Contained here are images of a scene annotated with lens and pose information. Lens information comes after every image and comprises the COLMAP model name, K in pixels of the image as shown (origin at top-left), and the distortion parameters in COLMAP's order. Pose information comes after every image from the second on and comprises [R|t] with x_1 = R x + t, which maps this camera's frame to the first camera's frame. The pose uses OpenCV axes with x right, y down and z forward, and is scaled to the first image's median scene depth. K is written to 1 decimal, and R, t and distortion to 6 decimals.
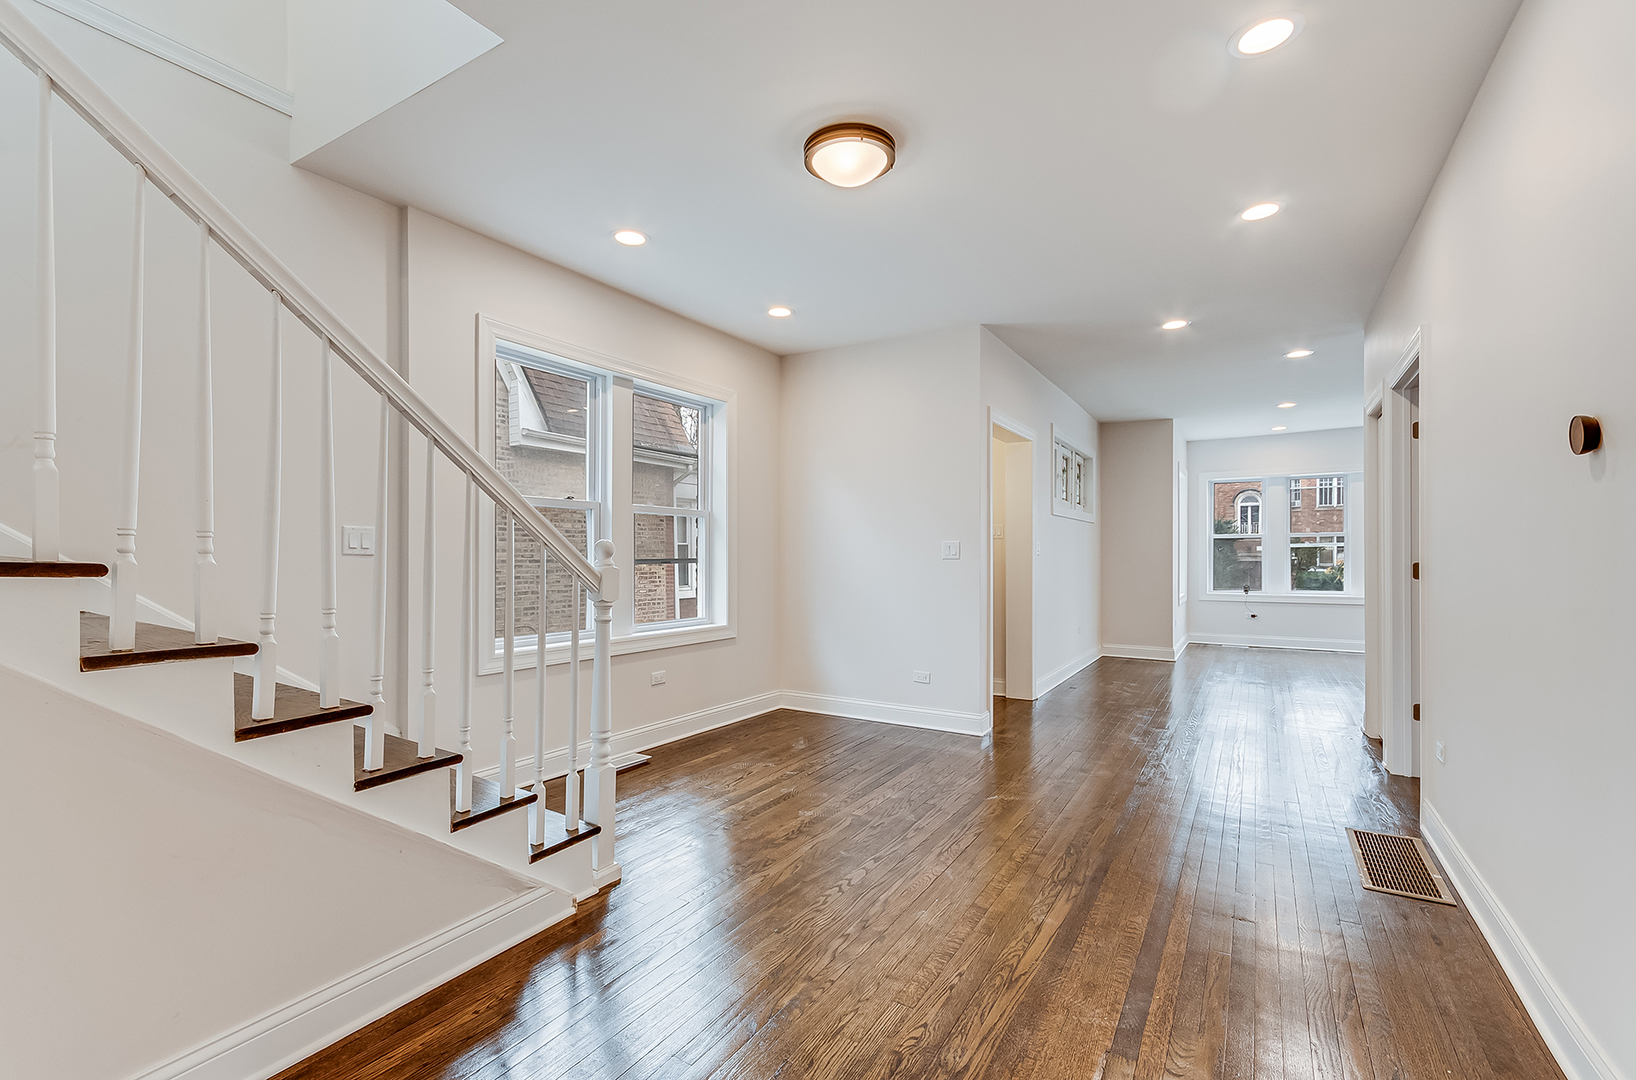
lens RADIAL K [[723.9, 0, 823.5], [0, 723.9, 549.5], [0, 0, 1]] dist [-0.001122, -0.000121]
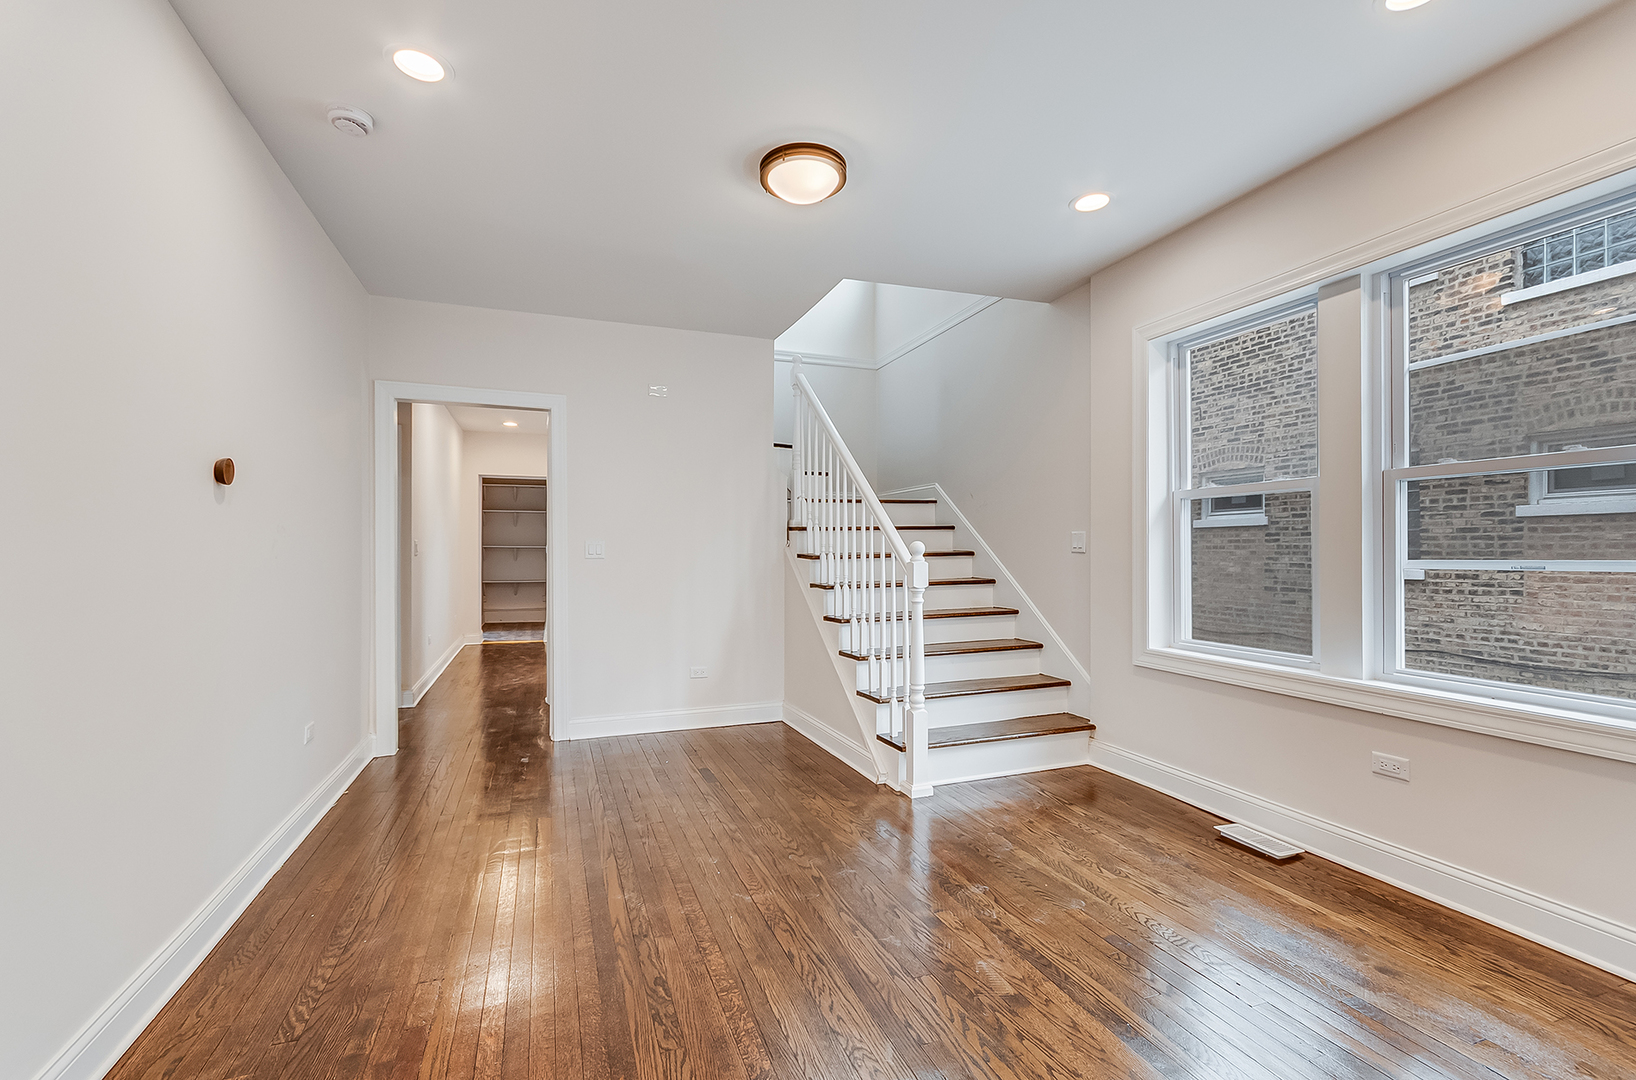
lens RADIAL K [[723.9, 0, 824.8], [0, 723.9, 545.7], [0, 0, 1]] dist [-0.001122, -0.000121]
pose [[-0.615127, -0.007690, -0.788390, 0.731705], [0.006146, 0.999875, -0.014548, 0.007359], [0.788404, -0.013794, -0.615003, 1.432563]]
